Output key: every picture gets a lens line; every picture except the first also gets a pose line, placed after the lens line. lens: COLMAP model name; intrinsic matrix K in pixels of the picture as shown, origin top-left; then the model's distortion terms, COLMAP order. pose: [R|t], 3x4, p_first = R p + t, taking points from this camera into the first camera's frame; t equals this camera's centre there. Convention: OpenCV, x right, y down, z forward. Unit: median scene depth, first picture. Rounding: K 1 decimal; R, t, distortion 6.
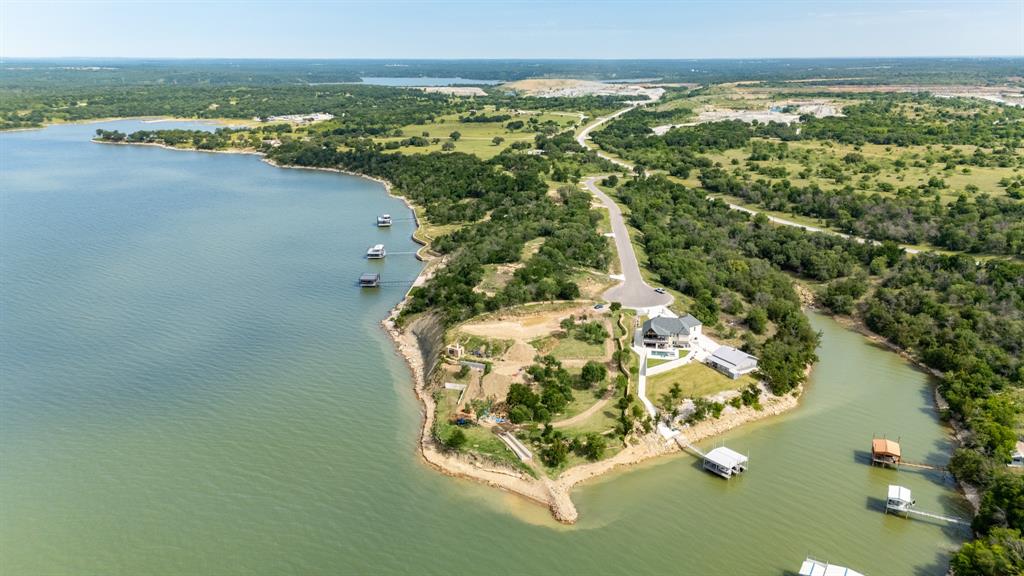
lens RADIAL K [[744.7, 0, 512.0], [0, 744.7, 288.0], [0, 0, 1]] dist [0.053887, -0.050732]
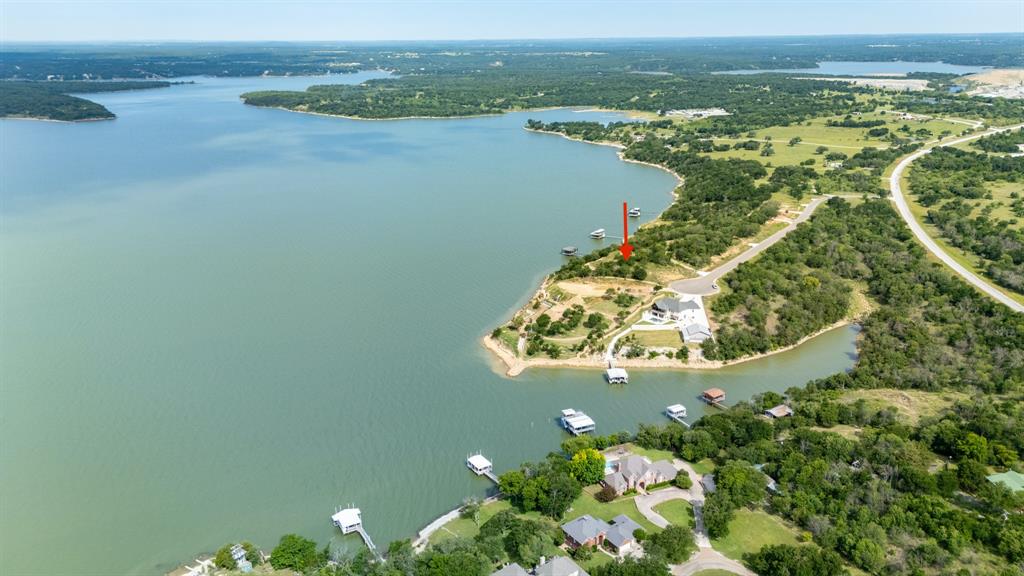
lens RADIAL K [[744.7, 0, 512.0], [0, 744.7, 288.0], [0, 0, 1]] dist [0.053887, -0.050732]
pose [[0.818287, 0.176666, -0.546988, 0.366299], [-0.160078, 0.983991, 0.078335, -0.023746], [0.552071, 0.023460, 0.833467, -0.212675]]
